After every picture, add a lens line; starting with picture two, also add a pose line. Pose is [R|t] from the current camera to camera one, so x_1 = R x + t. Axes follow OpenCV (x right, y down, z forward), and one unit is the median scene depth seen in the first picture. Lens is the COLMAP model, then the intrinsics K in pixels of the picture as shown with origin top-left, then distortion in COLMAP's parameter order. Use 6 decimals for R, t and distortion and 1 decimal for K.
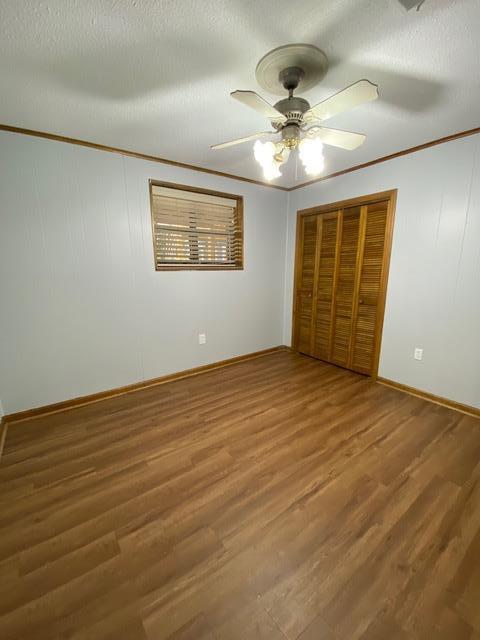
lens RADIAL K [[259.4, 0, 241.9], [0, 259.4, 319.8], [0, 0, 1]] dist [0.026763, -0.020322]
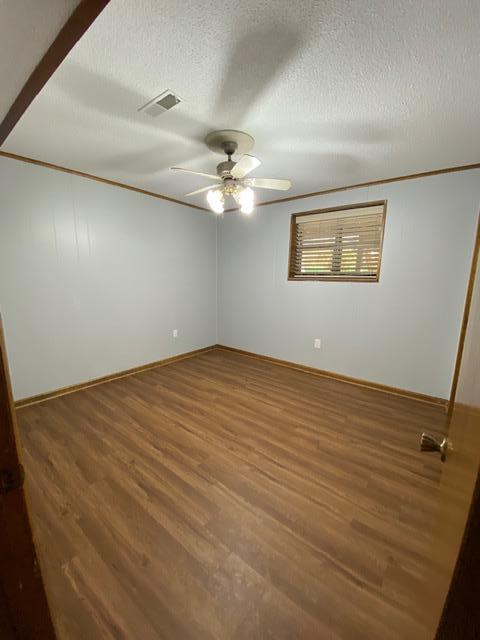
lens RADIAL K [[259.4, 0, 241.9], [0, 259.4, 319.8], [0, 0, 1]] dist [0.026763, -0.020322]
pose [[0.272693, 0.175137, -0.946026, 1.062644], [-0.222259, 0.968162, 0.115169, -0.105535], [0.936077, 0.178857, 0.302937, 0.486099]]
